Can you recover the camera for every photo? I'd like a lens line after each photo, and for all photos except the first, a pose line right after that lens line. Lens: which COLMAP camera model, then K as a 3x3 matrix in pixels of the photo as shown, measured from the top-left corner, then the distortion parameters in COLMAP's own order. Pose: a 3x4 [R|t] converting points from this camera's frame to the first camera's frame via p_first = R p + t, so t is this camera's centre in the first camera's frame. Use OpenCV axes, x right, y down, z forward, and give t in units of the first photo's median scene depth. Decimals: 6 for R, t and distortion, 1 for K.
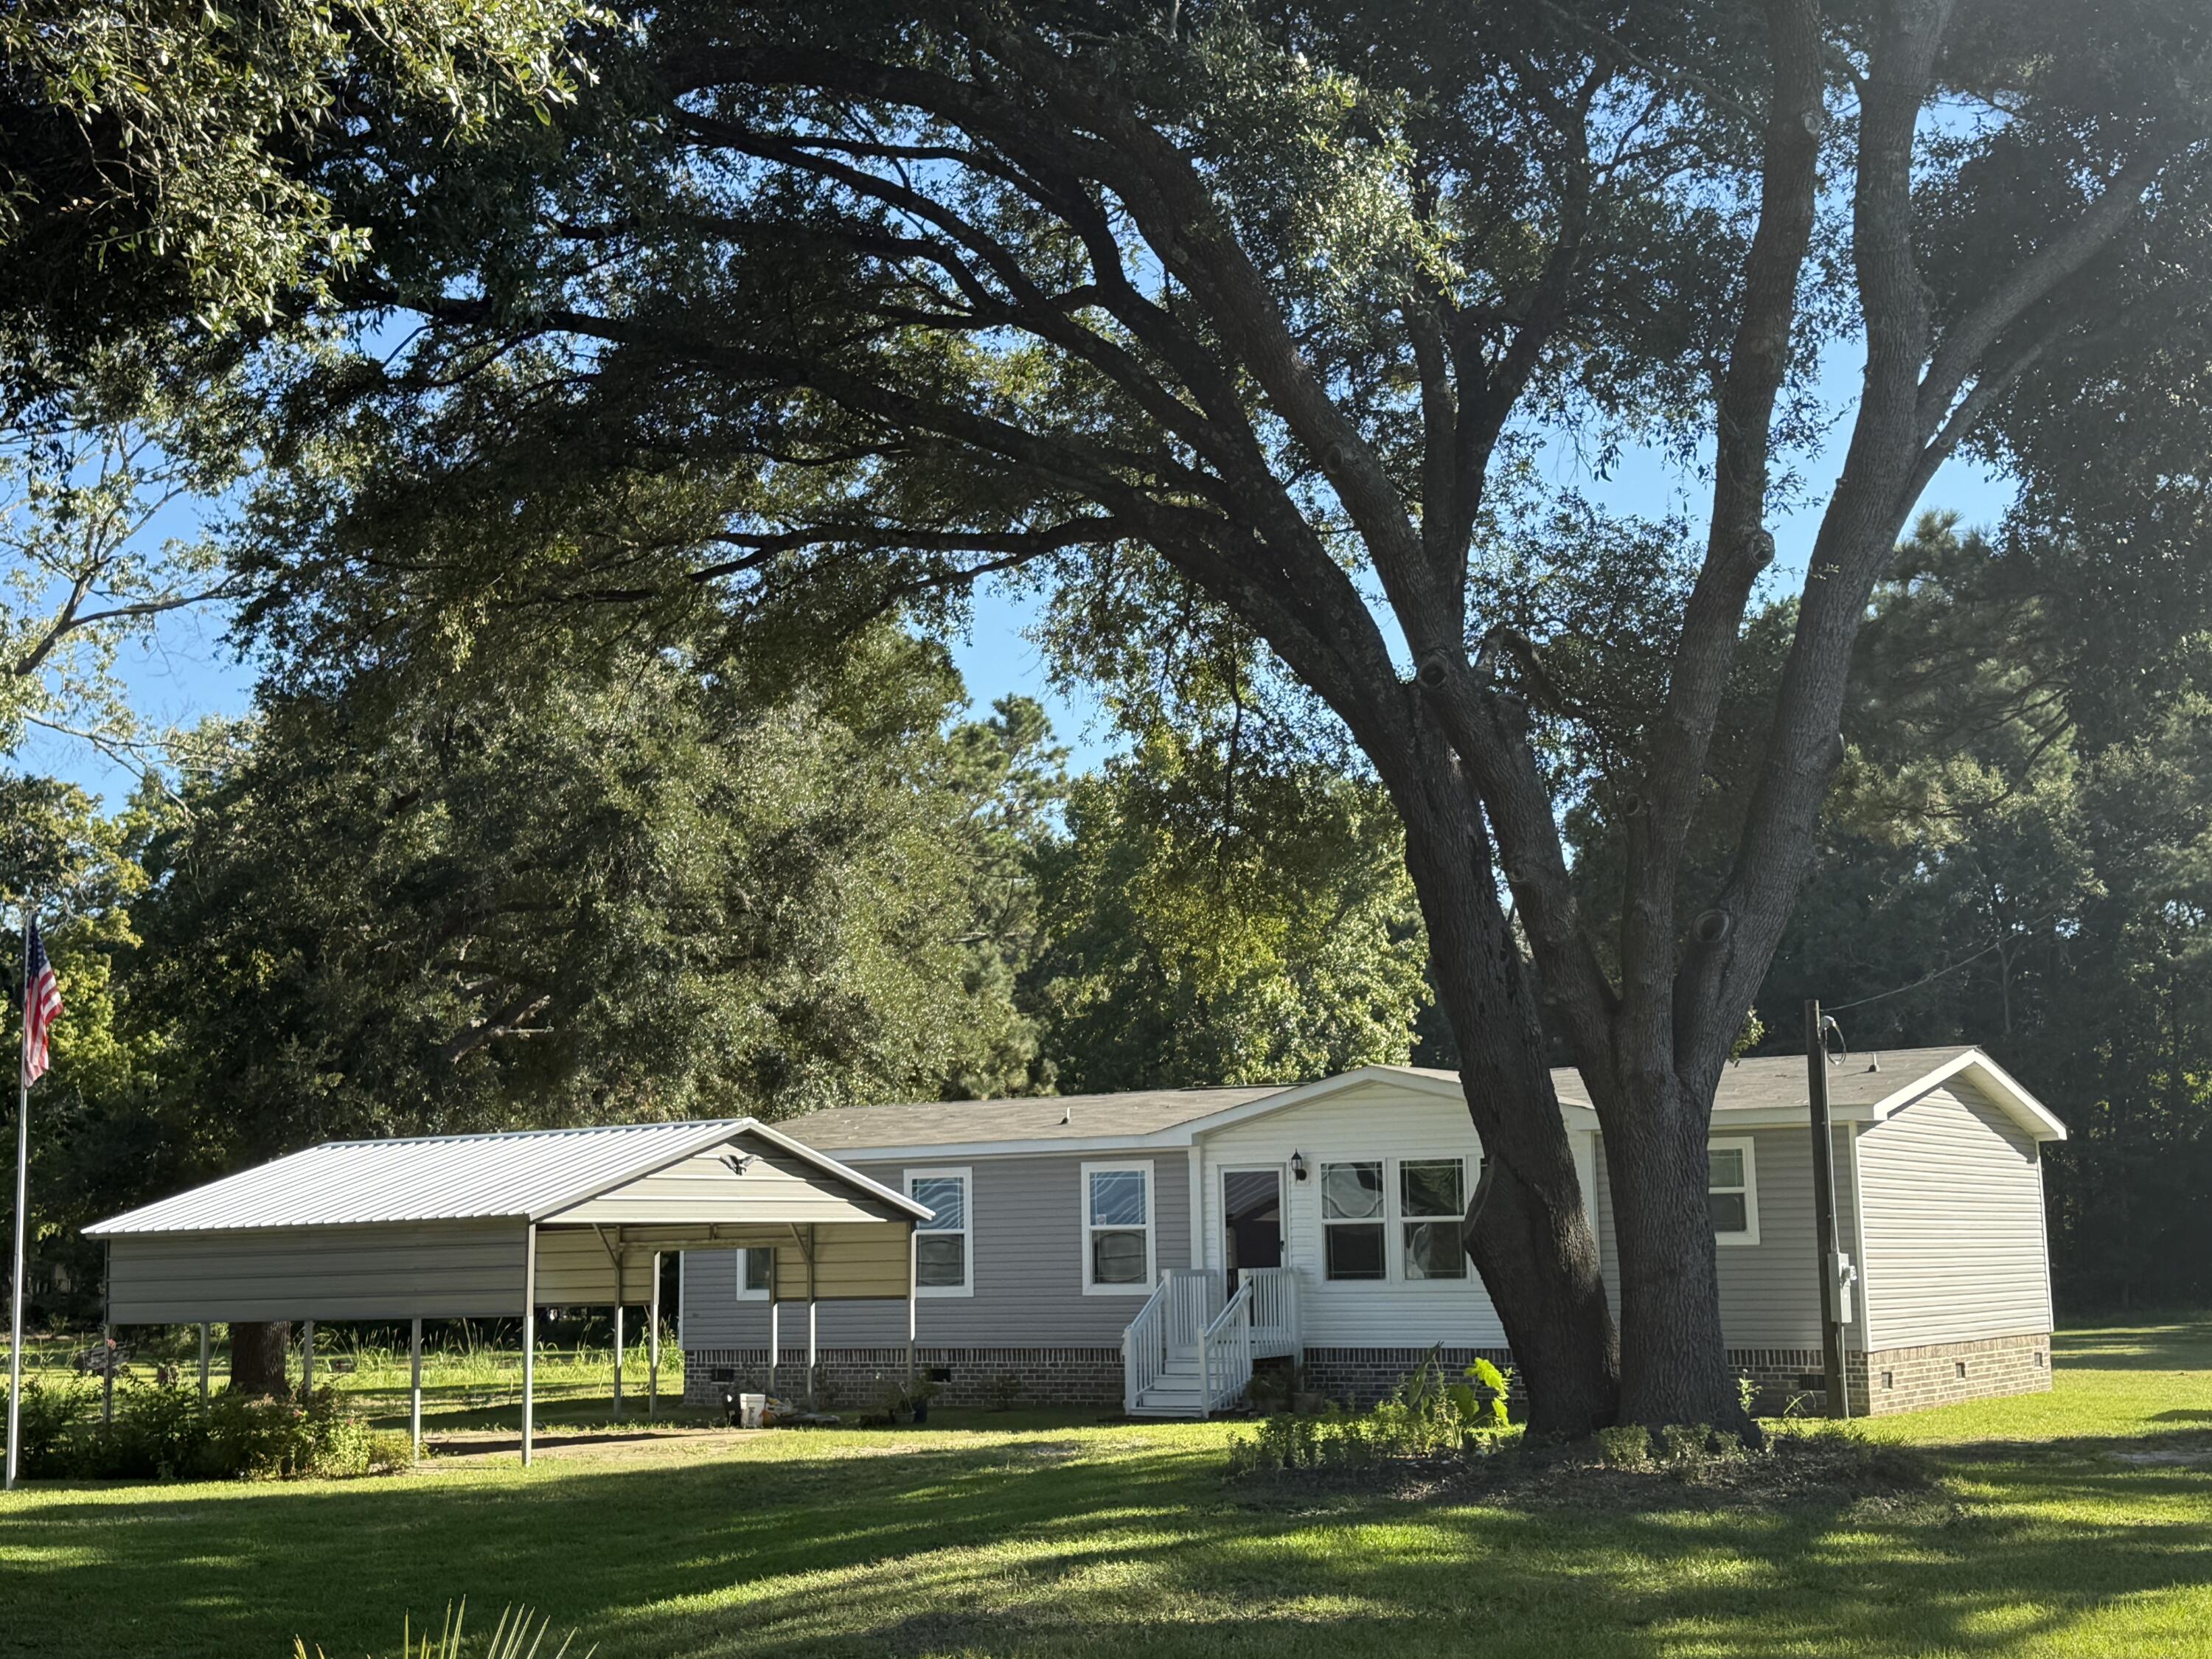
lens RADIAL K [[2957.0, 0, 1103.2], [0, 2957.0, 829.0], [0, 0, 1]] dist [0.086608, 0.000000]
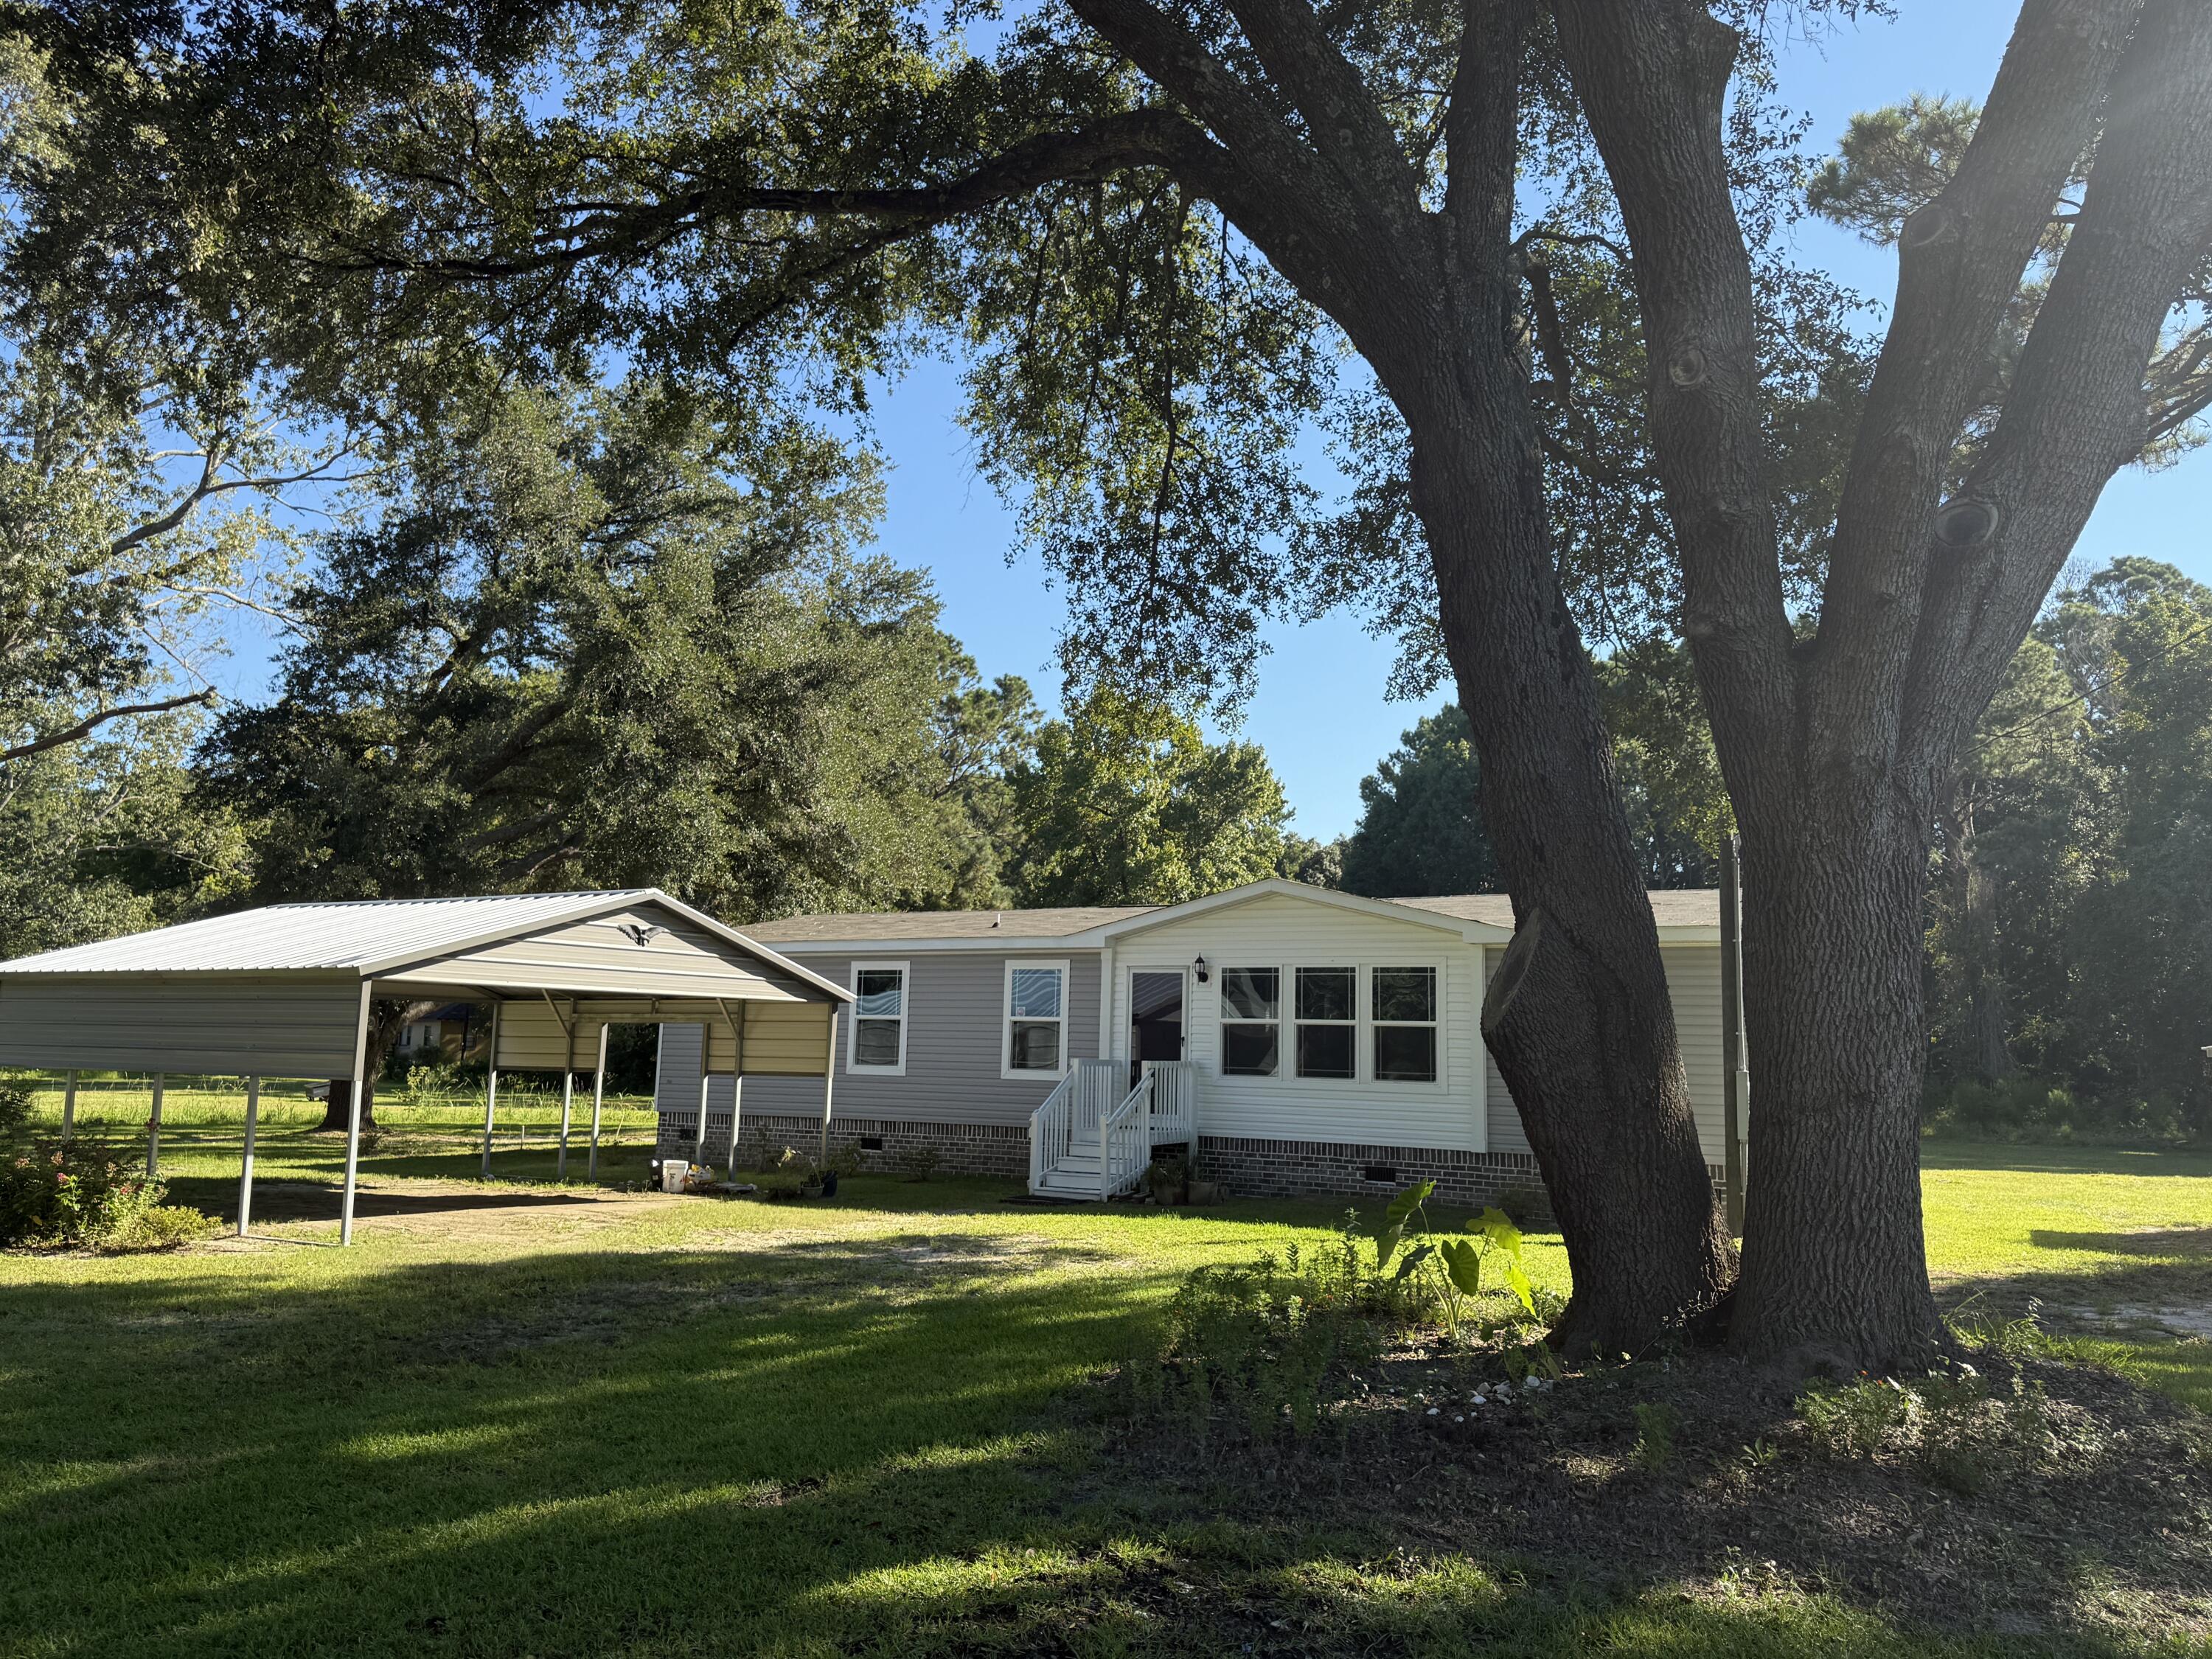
lens RADIAL K [[1679.4, 0, 1101.6], [0, 1679.4, 820.2], [0, 0, 1]] dist [0.034650, -0.023160]
pose [[0.998877, 0.044368, 0.016633, 0.016104], [-0.044482, 0.998989, 0.006531, 0.054697], [-0.016326, -0.007264, 0.999840, 0.370540]]
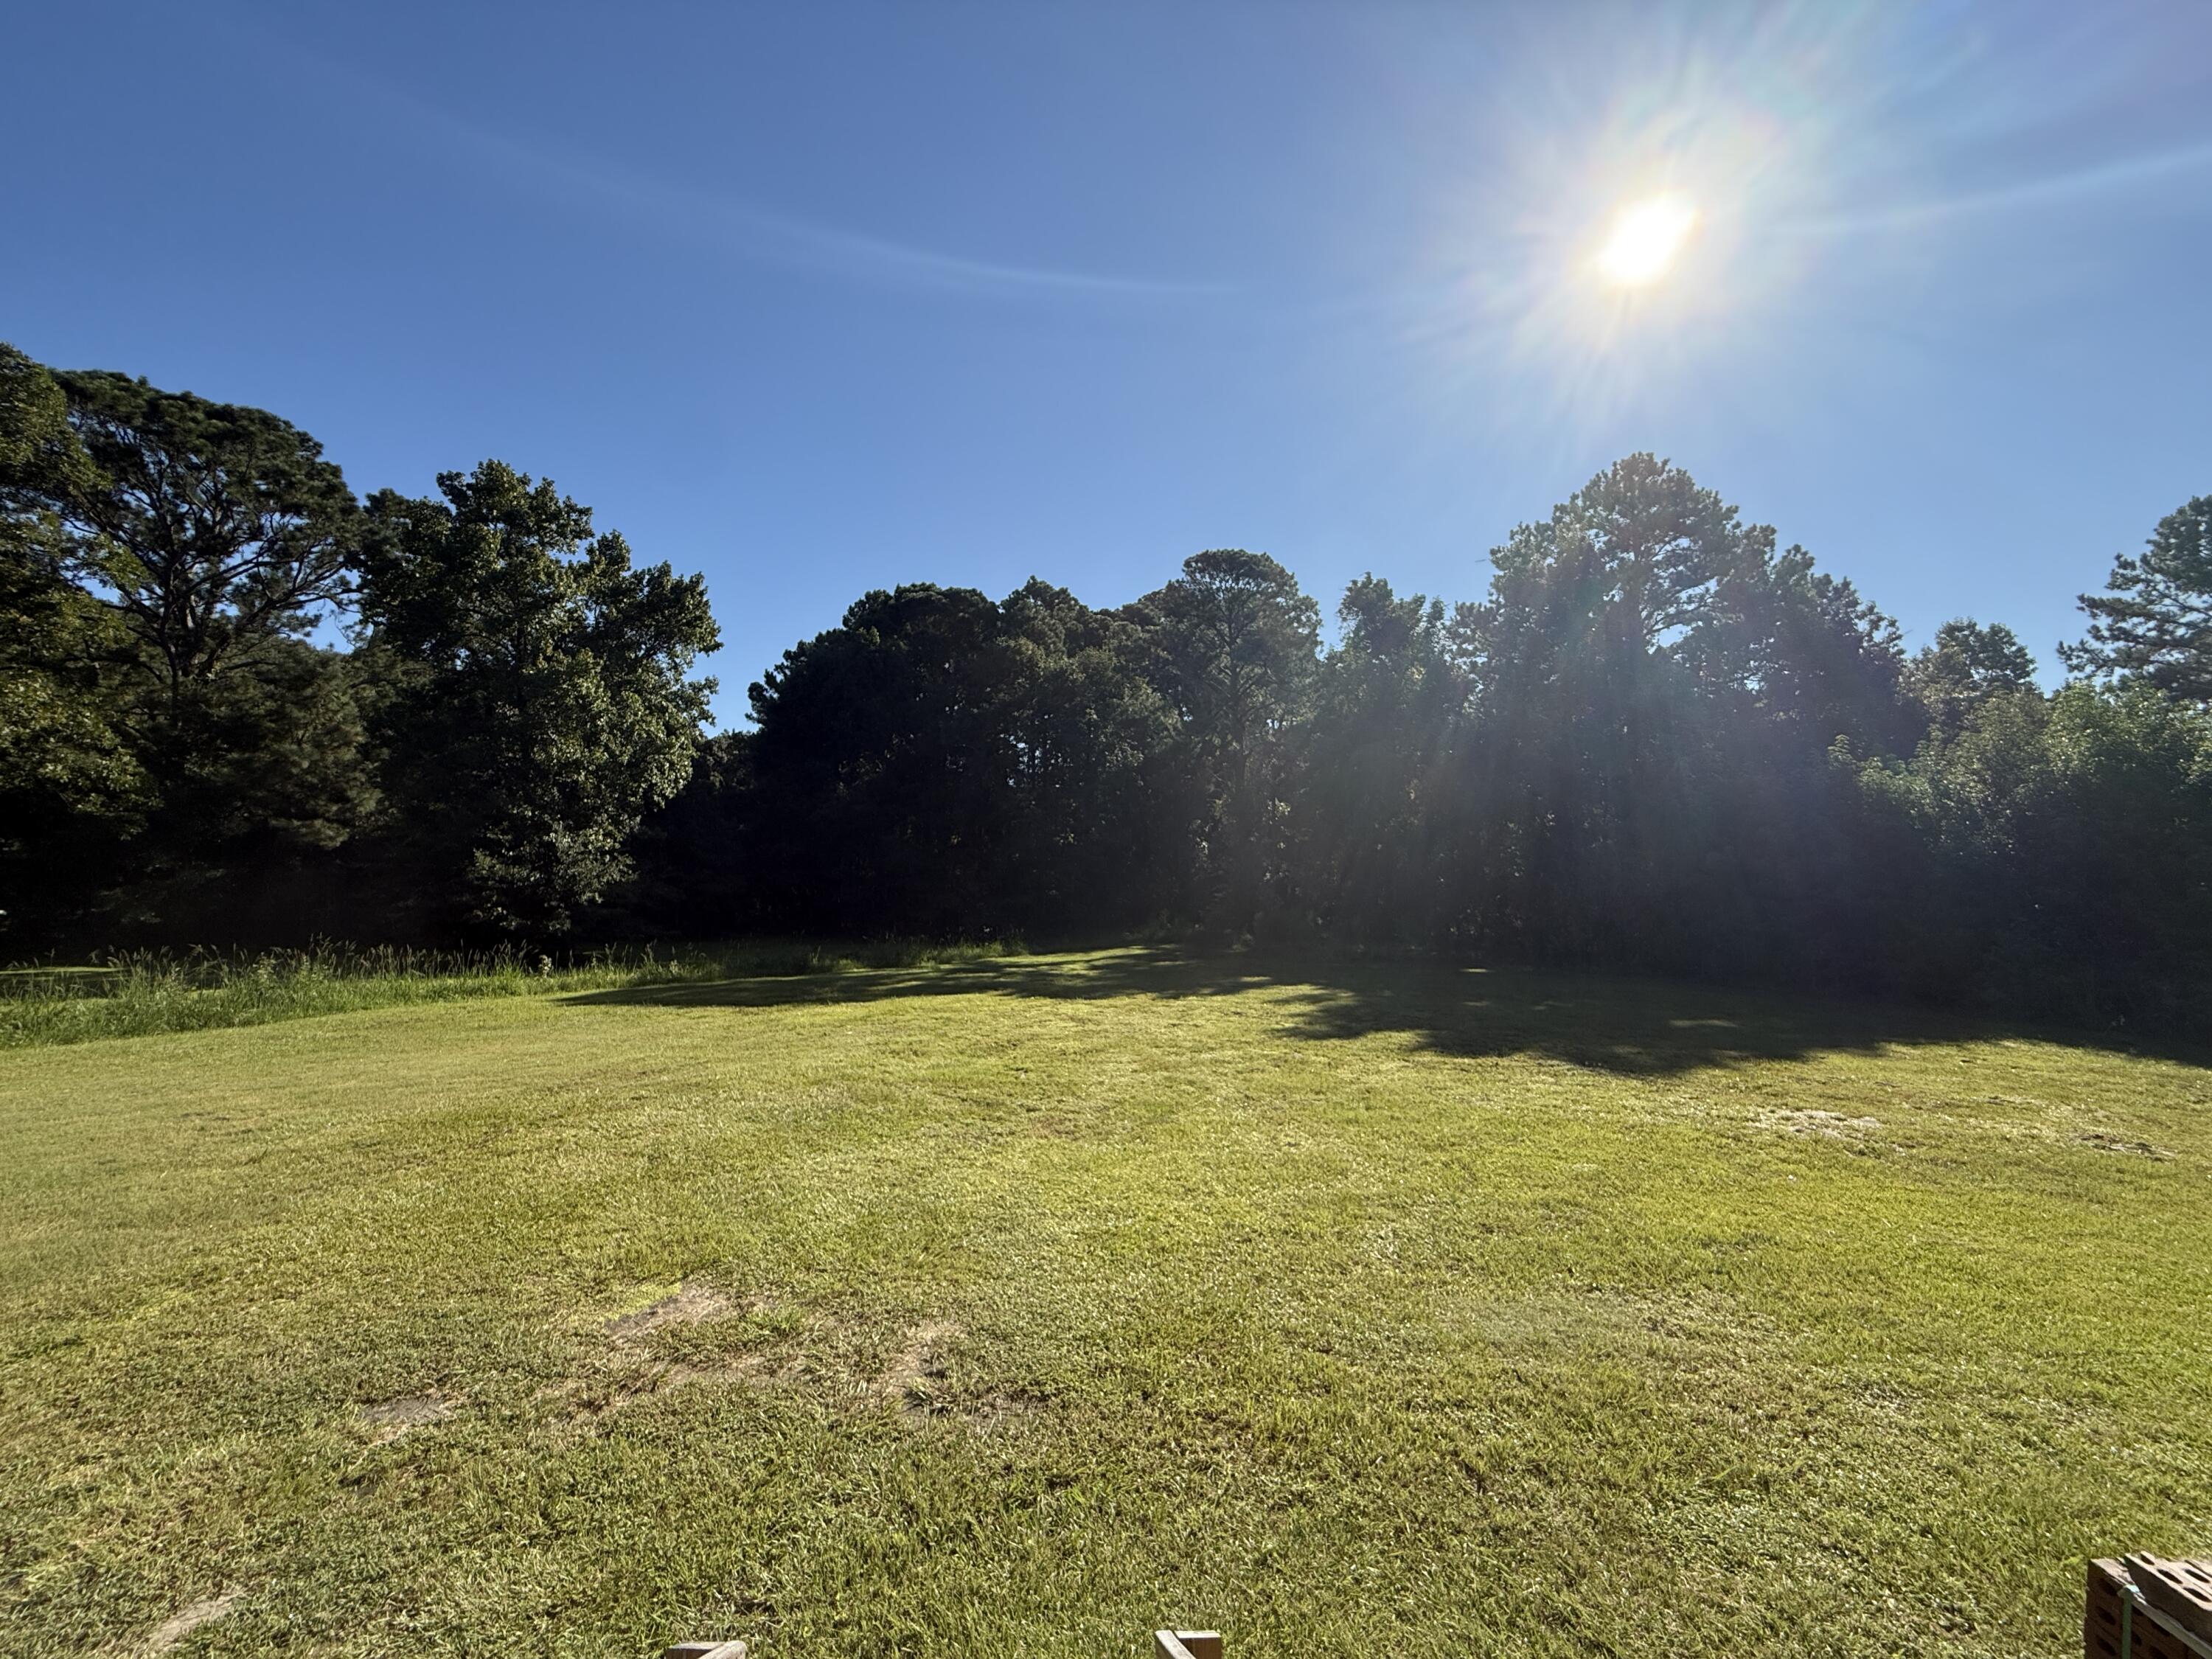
lens RADIAL K [[890.0, 0, 1100.3], [0, 890.0, 825.1], [0, 0, 1]] dist [-0.001357, -0.000060]
pose [[0.826979, 0.069347, 0.557939, 0.065211], [-0.106700, 0.993688, 0.034644, 0.158343], [-0.552015, -0.088182, 0.829158, 1.201868]]
